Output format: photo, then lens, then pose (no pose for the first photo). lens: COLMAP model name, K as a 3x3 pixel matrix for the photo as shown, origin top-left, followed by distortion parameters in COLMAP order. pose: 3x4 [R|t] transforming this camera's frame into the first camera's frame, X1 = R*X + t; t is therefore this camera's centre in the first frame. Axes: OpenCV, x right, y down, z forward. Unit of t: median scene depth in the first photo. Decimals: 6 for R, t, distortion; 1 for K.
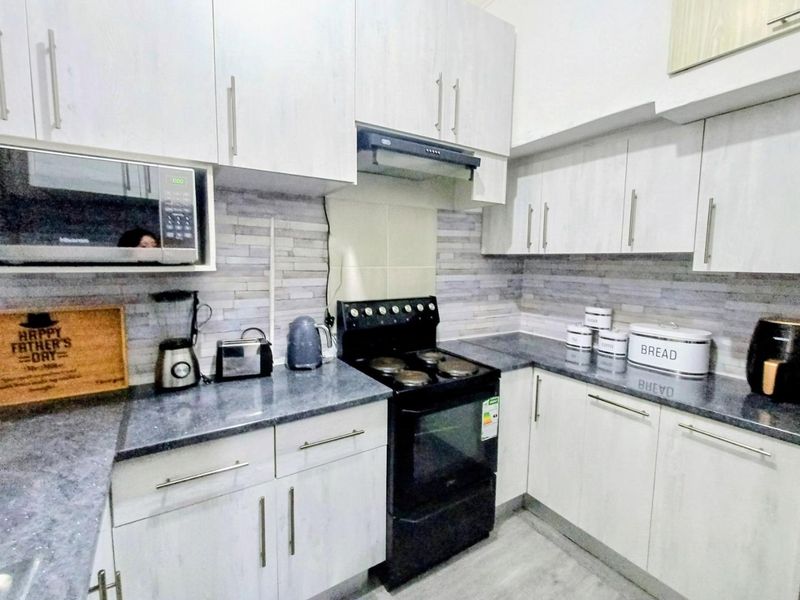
lens RADIAL K [[380.9, 0, 396.2], [0, 380.9, 294.0], [0, 0, 1]] dist [-0.016292, -0.000565]
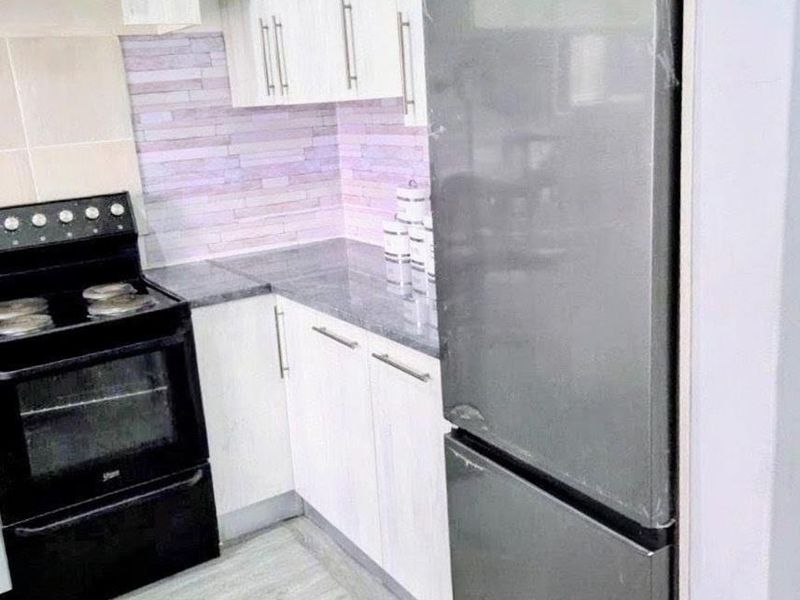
lens RADIAL K [[807.4, 0, 403.3], [0, 807.4, 296.7], [0, 0, 1]] dist [0.036364, 0.000000]
pose [[0.996272, -0.085441, 0.011911, 0.501745], [0.082525, 0.984150, 0.156964, 0.005094], [-0.025133, -0.155396, 0.987533, -0.283656]]
